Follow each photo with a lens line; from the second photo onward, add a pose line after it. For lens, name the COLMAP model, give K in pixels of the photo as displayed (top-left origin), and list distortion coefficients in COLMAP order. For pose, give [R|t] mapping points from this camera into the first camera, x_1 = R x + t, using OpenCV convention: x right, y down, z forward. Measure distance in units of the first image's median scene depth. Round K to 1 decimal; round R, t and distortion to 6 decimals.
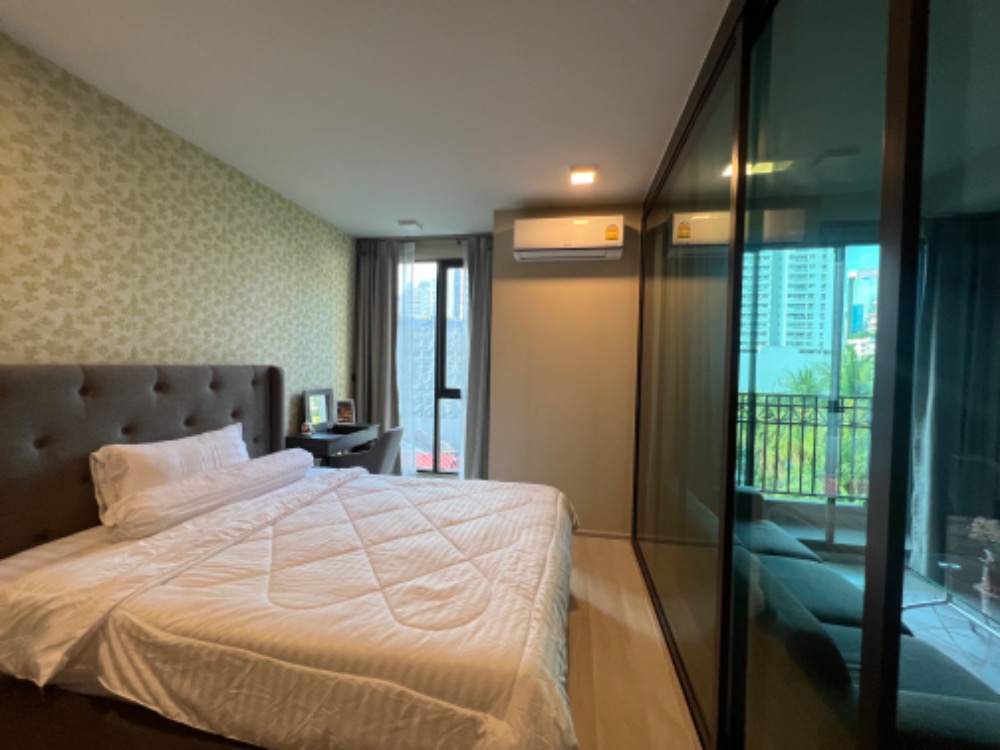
lens RADIAL K [[399.8, 0, 500.7], [0, 399.8, 375.2], [0, 0, 1]] dist [0.000602, 0.000089]
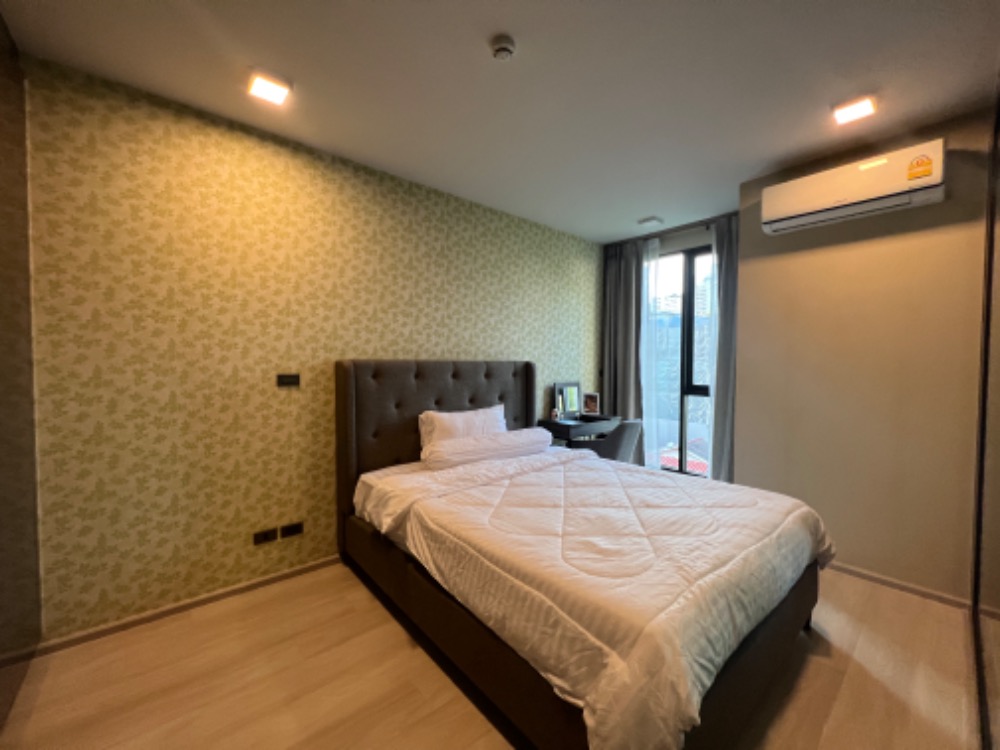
lens RADIAL K [[399.8, 0, 501.2], [0, 399.8, 374.4], [0, 0, 1]] dist [0.000602, 0.000089]
pose [[0.782242, 0.001187, -0.622973, 0.193063], [-0.006030, 0.999966, -0.005666, 0.033175], [0.622945, 0.008188, 0.782222, -0.040400]]
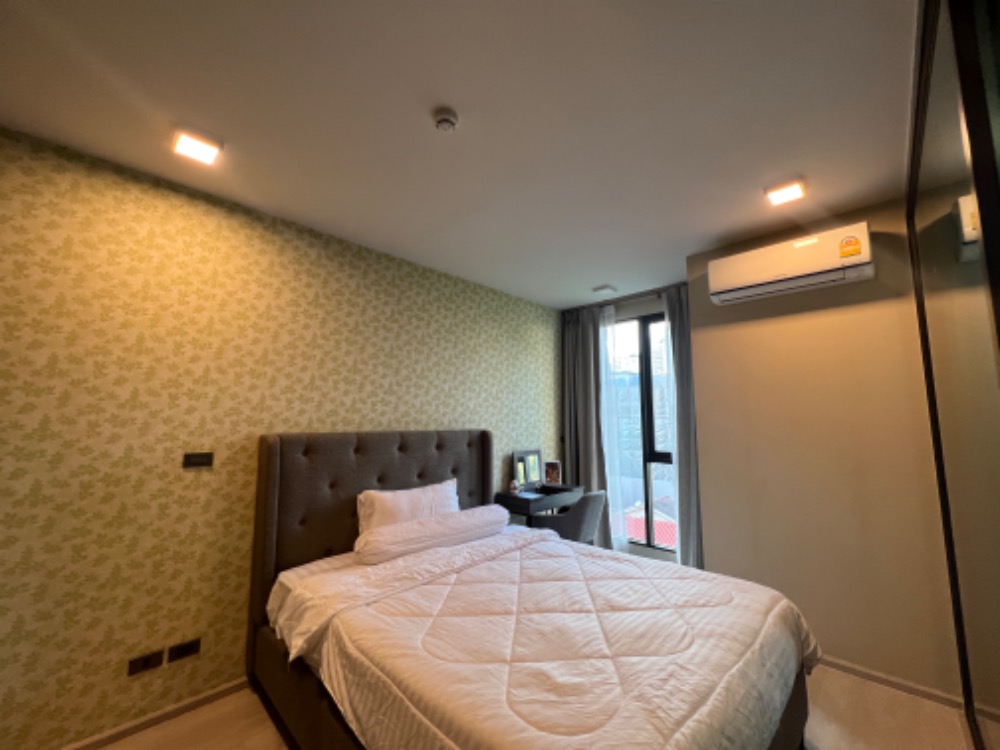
lens RADIAL K [[399.8, 0, 501.2], [0, 399.8, 375.1], [0, 0, 1]] dist [0.000602, 0.000089]
pose [[0.830759, -0.085492, -0.550028, 0.176854], [0.003288, 0.988872, -0.148736, -0.010654], [0.556623, 0.121755, 0.821795, 0.058416]]
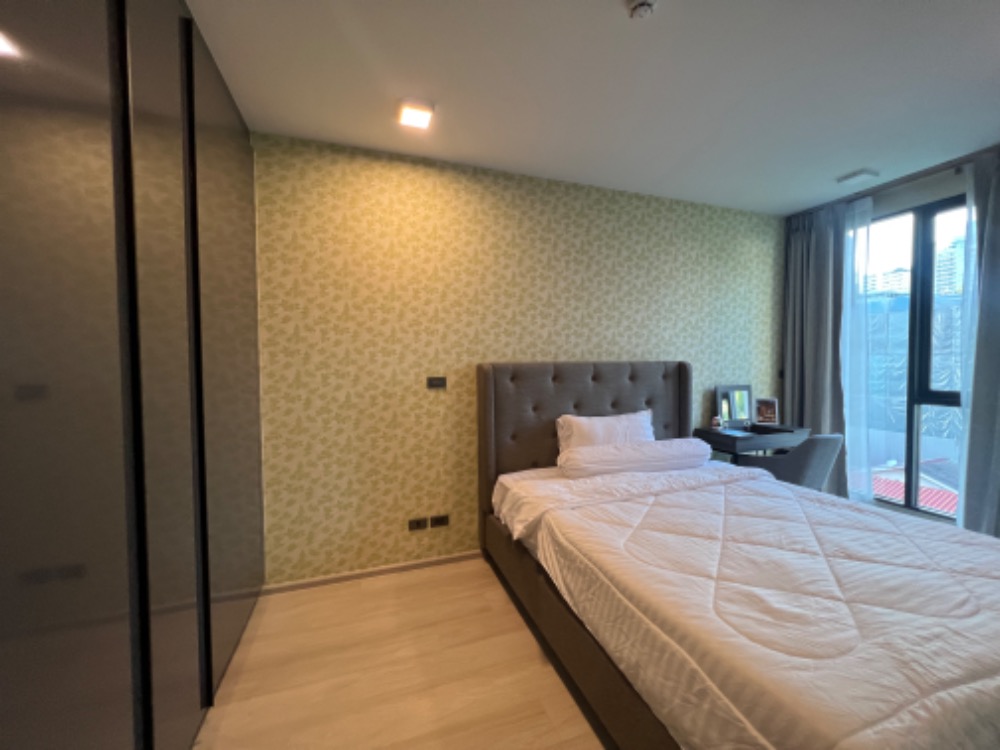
lens RADIAL K [[399.8, 0, 501.8], [0, 399.8, 375.1], [0, 0, 1]] dist [0.000602, 0.000089]
pose [[0.501947, 0.004445, -0.864887, 0.178085], [-0.006036, 0.999980, 0.001636, 0.020348], [0.864877, 0.004399, 0.501964, 0.028138]]
